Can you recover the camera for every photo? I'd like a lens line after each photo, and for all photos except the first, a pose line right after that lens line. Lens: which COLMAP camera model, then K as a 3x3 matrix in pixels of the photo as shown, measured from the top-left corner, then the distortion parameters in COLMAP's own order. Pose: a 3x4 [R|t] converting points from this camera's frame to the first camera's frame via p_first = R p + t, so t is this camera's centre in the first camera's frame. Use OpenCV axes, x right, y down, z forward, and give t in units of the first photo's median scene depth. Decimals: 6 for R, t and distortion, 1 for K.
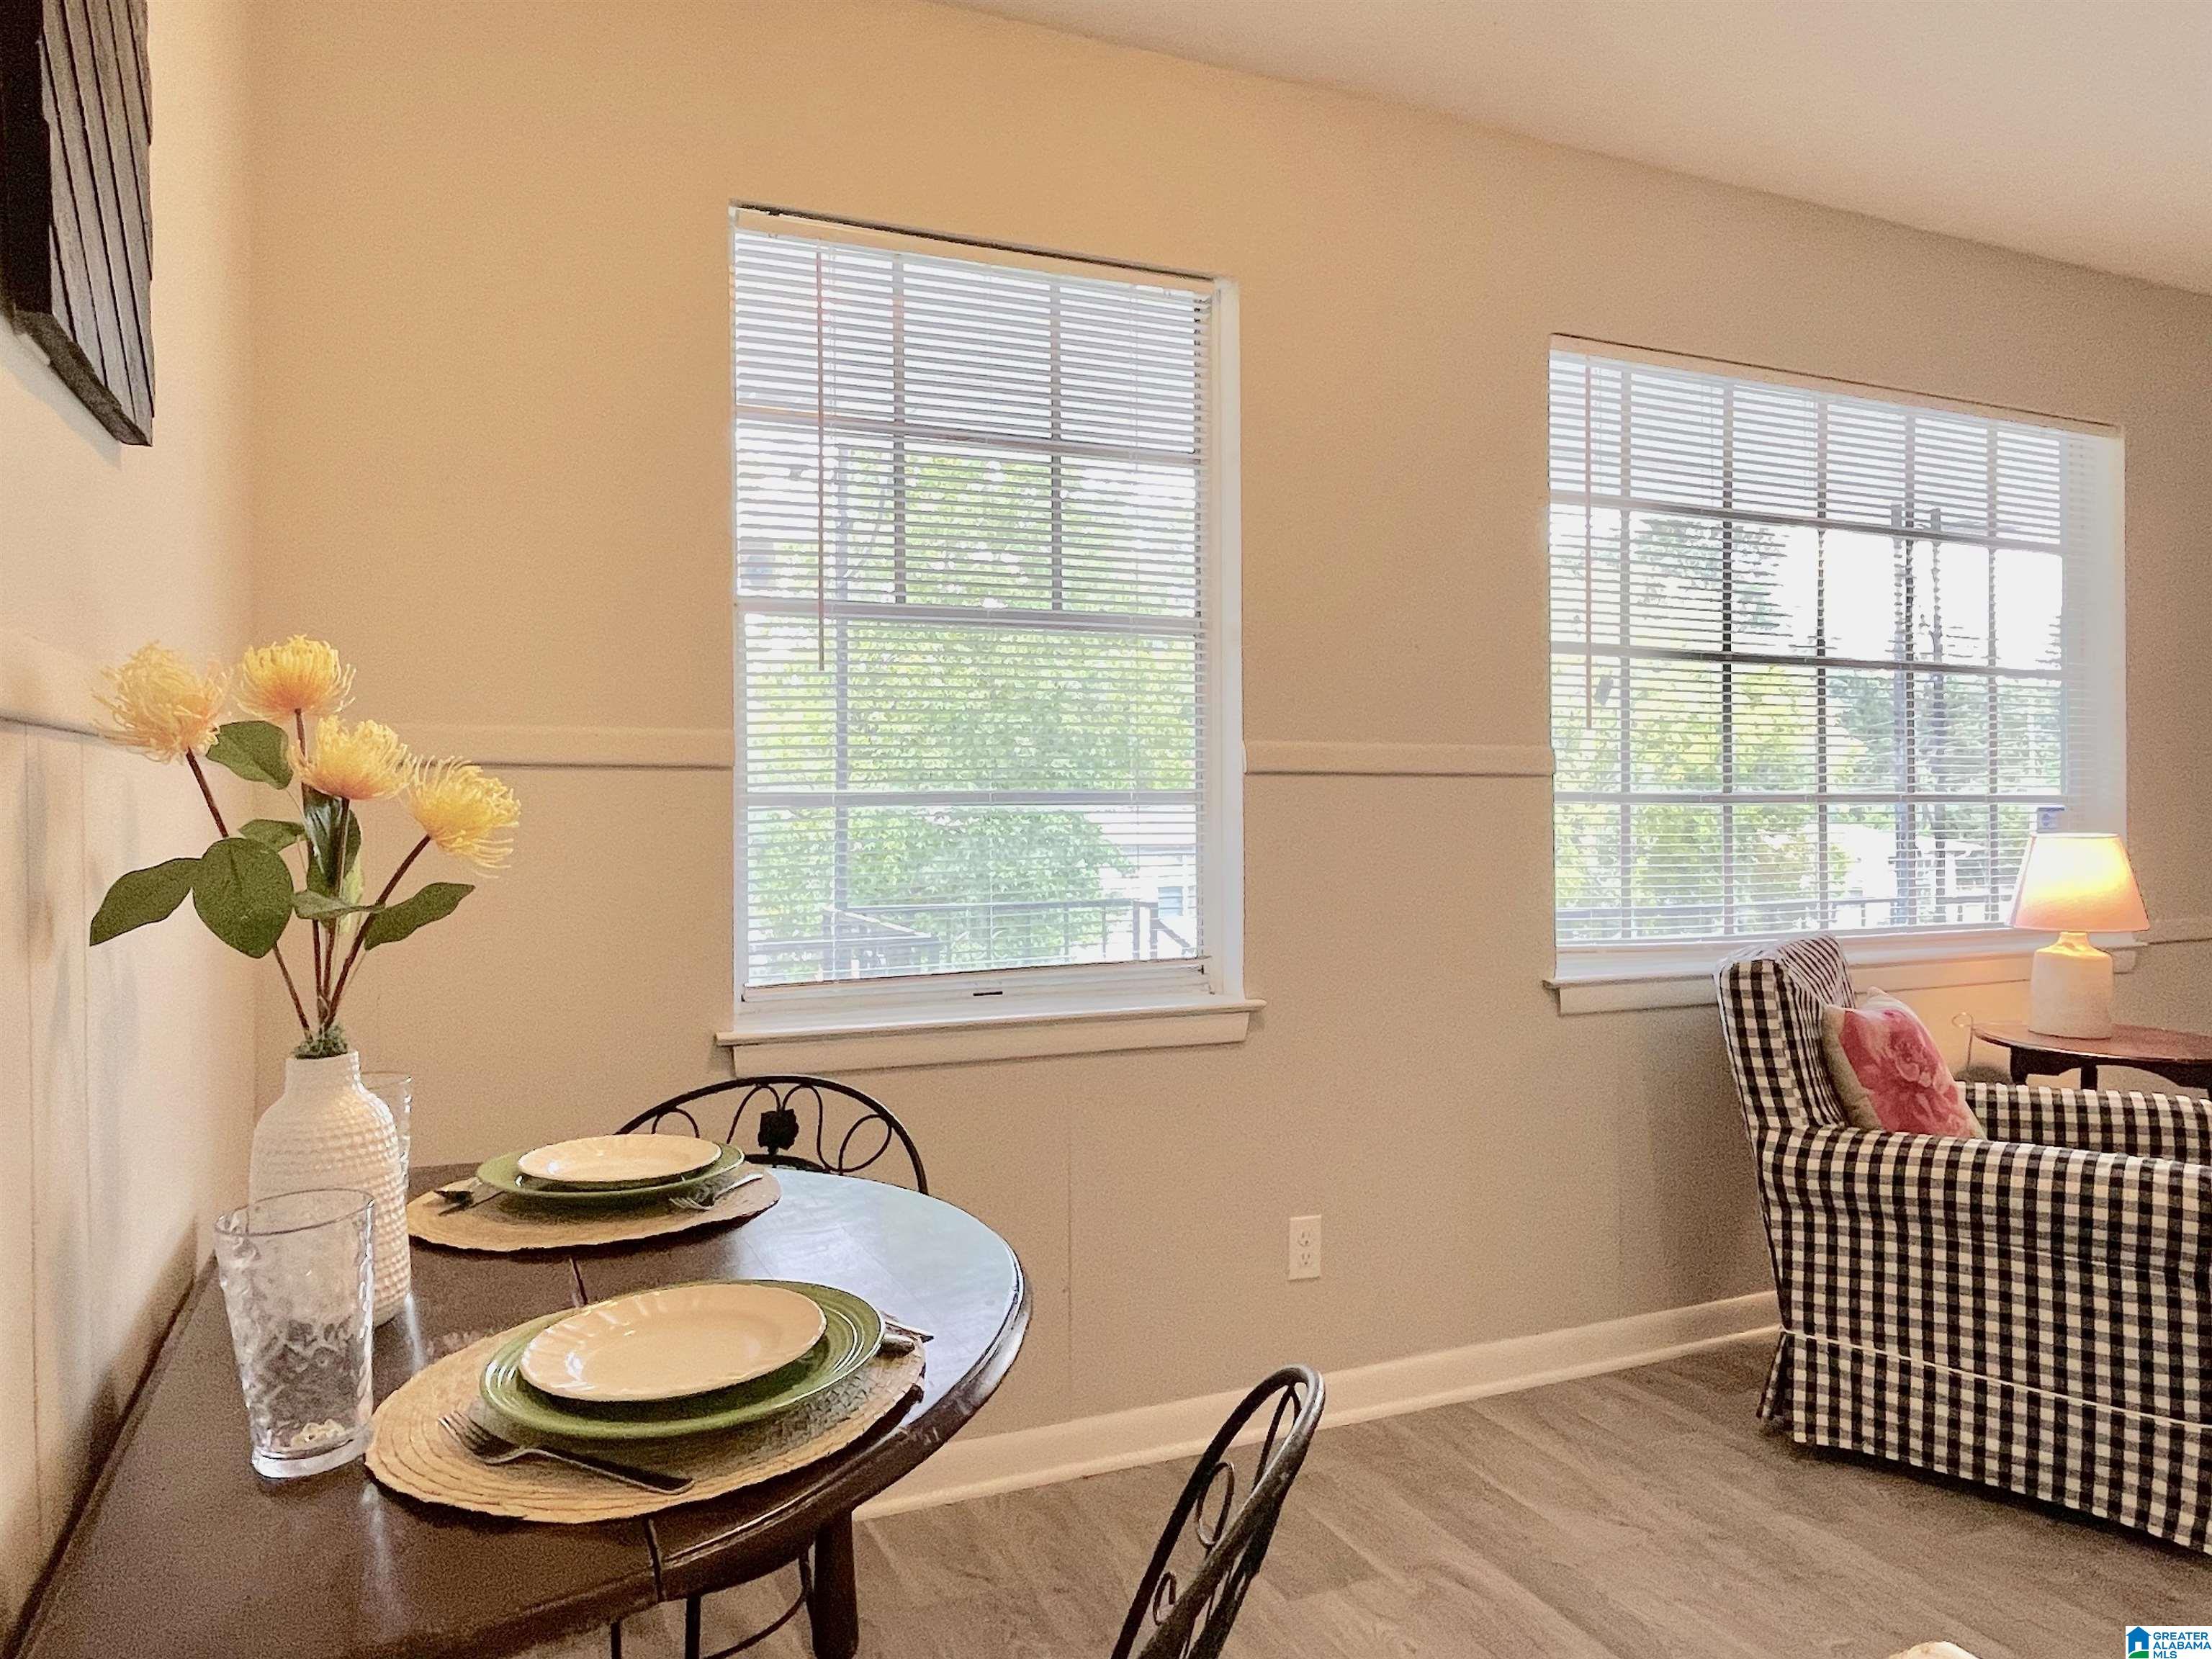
lens RADIAL K [[1456.3, 0, 1106.0], [0, 1456.3, 829.5], [0, 0, 1]] dist [-0.001383, -0.004332]
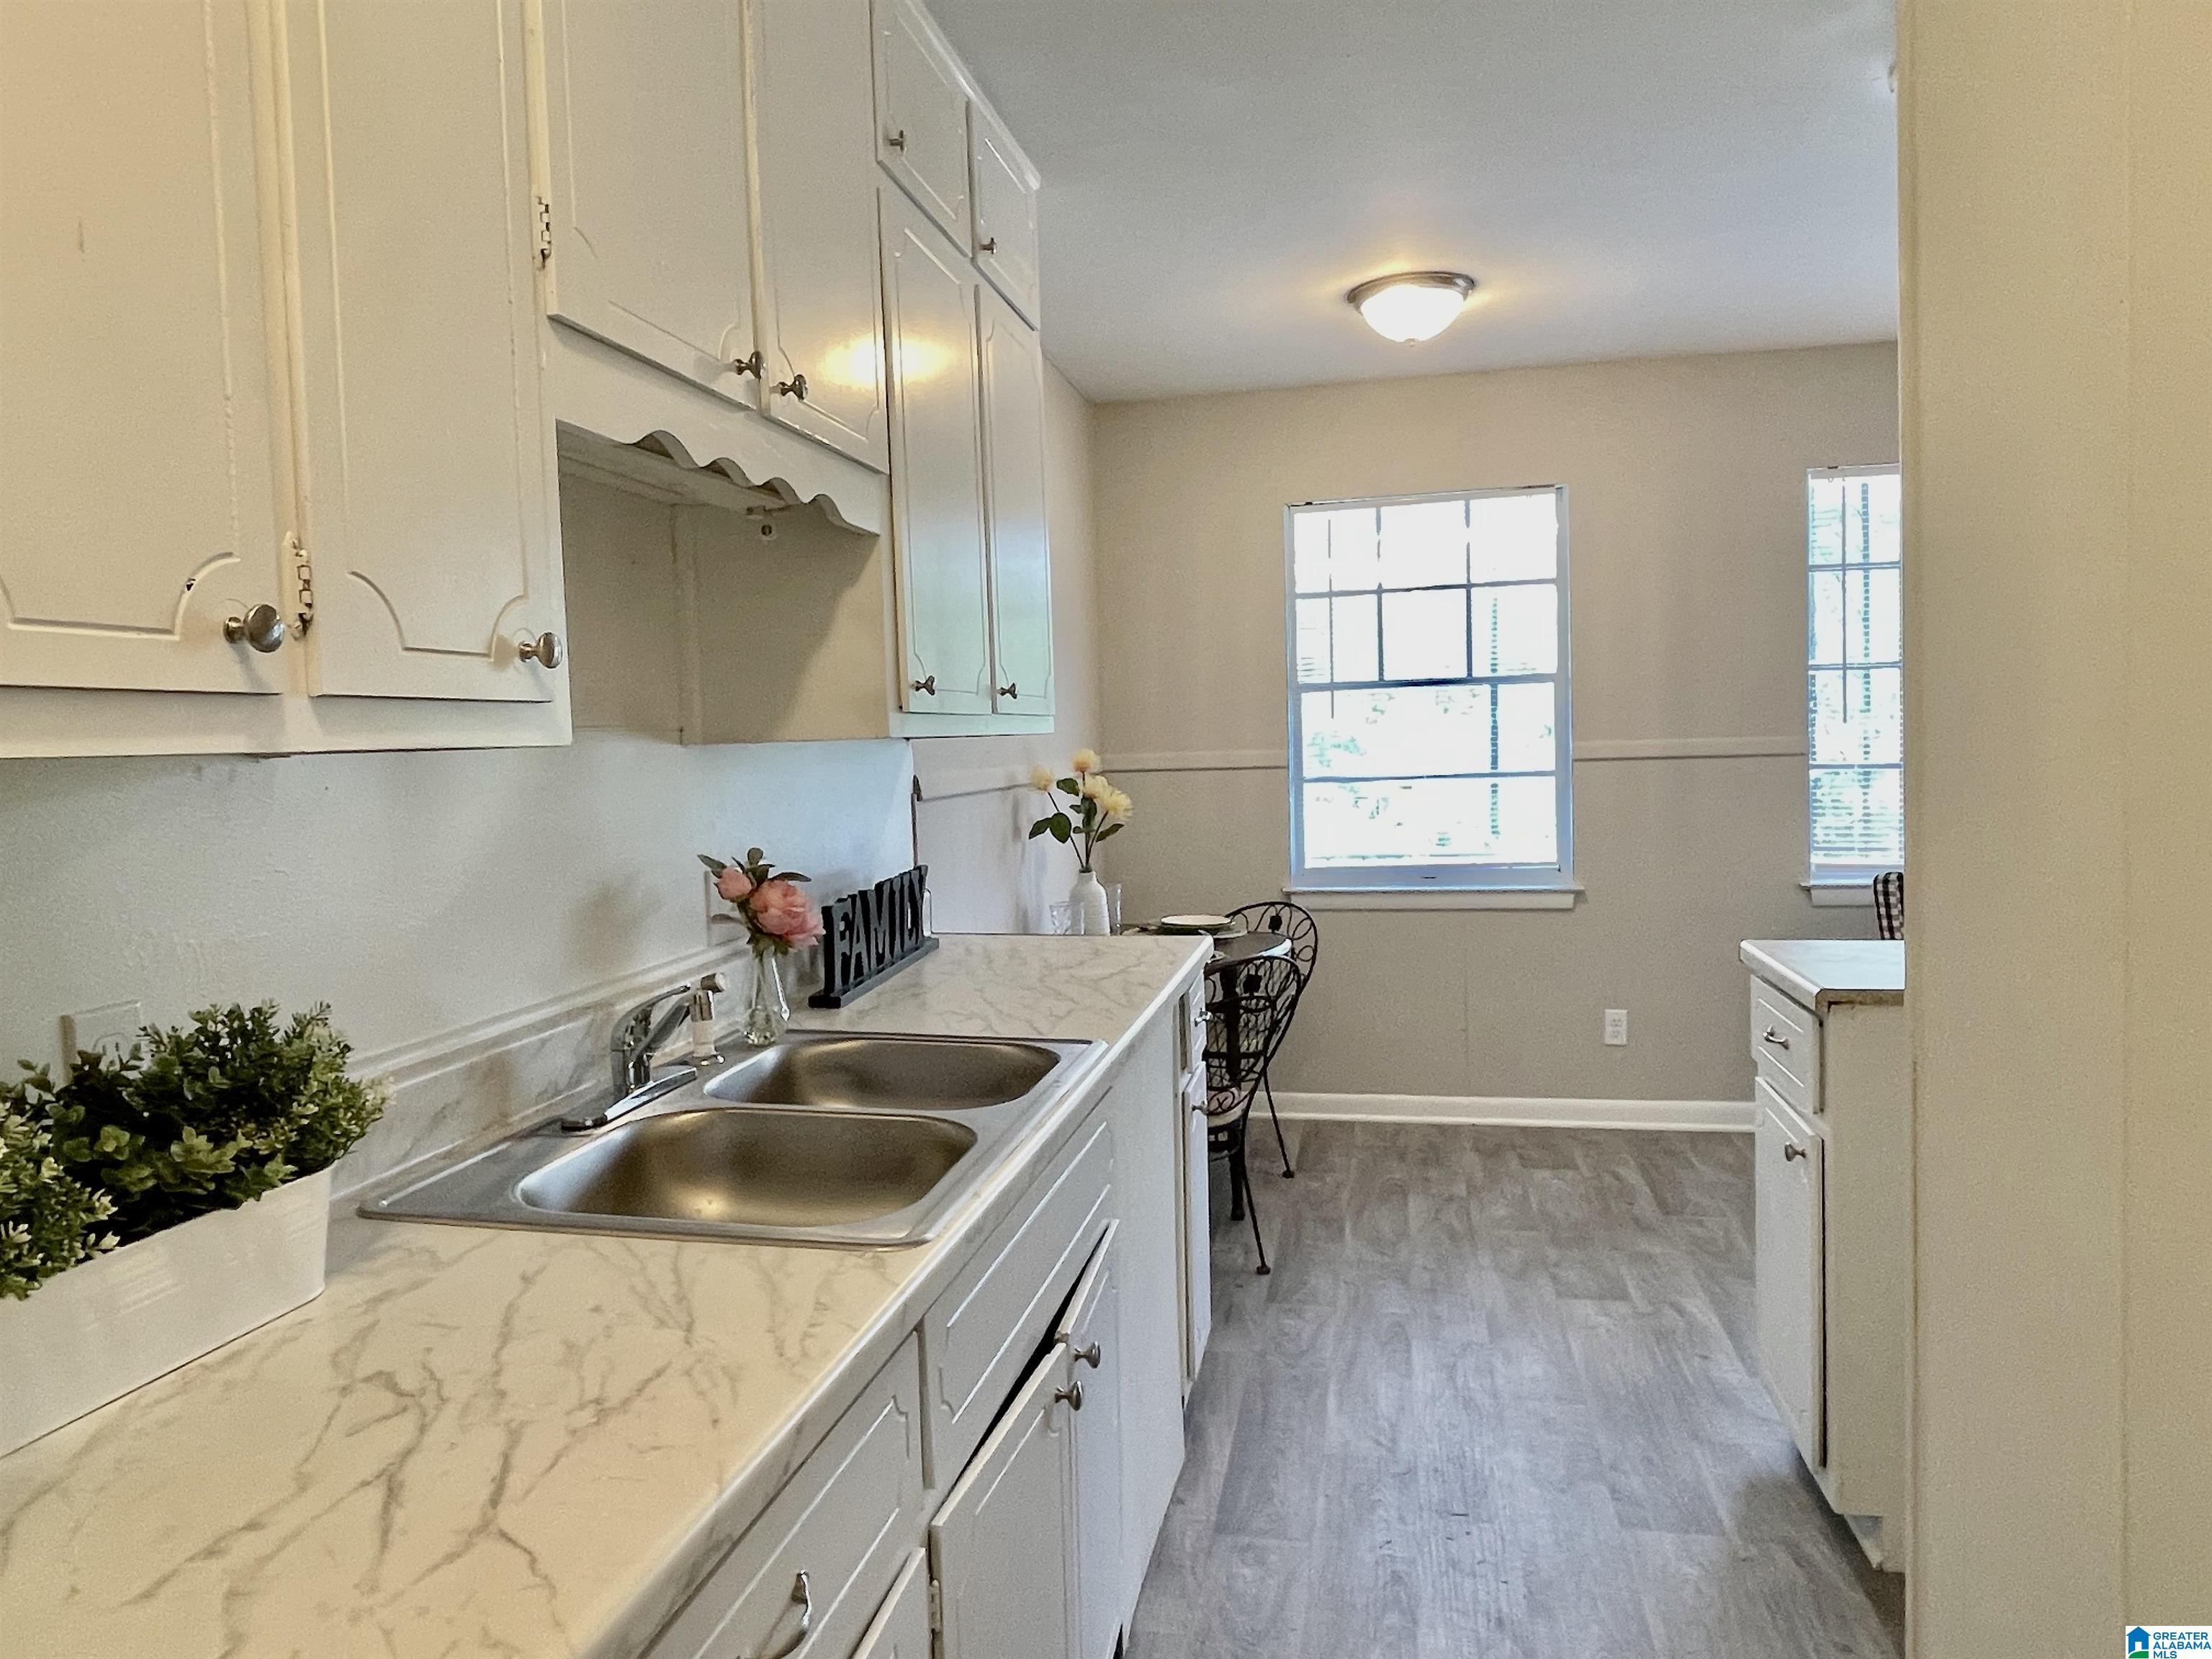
lens RADIAL K [[1456.3, 0, 1106.0], [0, 1456.3, 829.5], [0, 0, 1]] dist [-0.001383, -0.004332]
pose [[0.806906, 0.009166, -0.590608, 0.979906], [0.020251, 0.998863, 0.043169, -0.061461], [0.590332, -0.046794, 0.805803, -1.123806]]
